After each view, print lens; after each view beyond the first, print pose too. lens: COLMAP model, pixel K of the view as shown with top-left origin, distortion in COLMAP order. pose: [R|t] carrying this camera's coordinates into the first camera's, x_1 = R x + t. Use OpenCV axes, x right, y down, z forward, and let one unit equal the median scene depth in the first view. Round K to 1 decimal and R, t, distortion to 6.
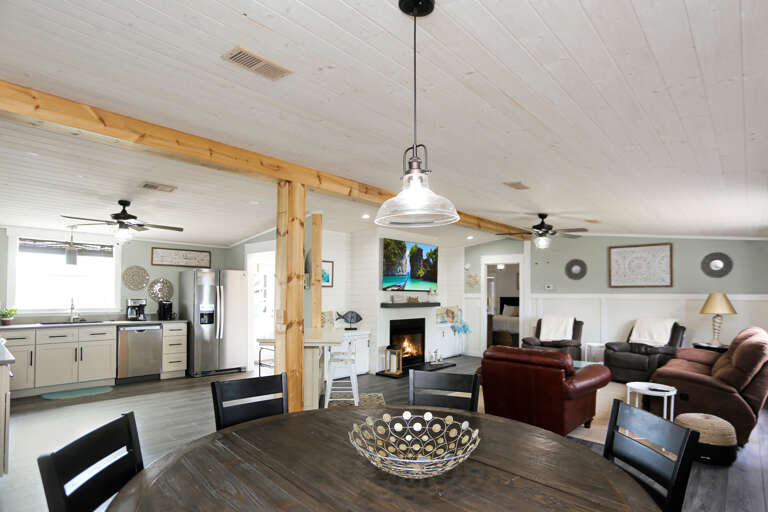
lens RADIAL K [[414.4, 0, 384.5], [0, 414.4, 281.3], [0, 0, 1]] dist [-0.054661, 0.032787]
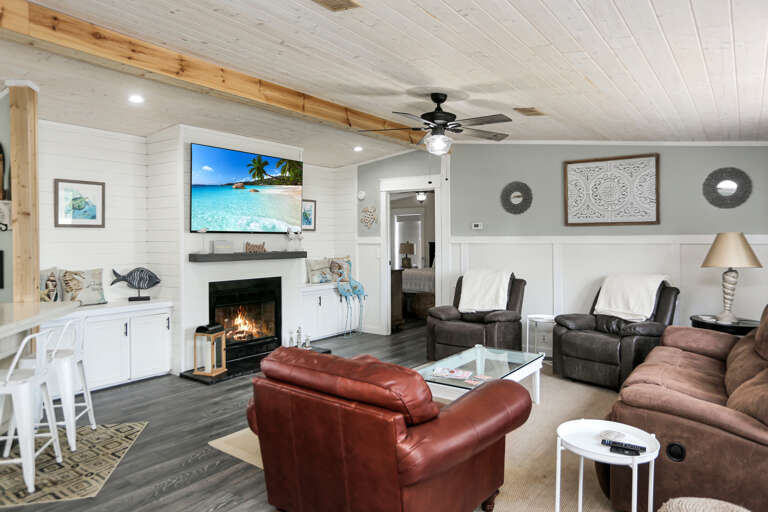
lens RADIAL K [[516.6, 0, 382.3], [0, 516.6, 227.3], [0, 0, 1]] dist [-0.005044, 0.001591]
pose [[0.993478, -0.005251, 0.113900, 0.182464], [0.004526, 0.999968, 0.006622, 0.011399], [-0.113931, -0.006063, 0.993470, 0.244351]]
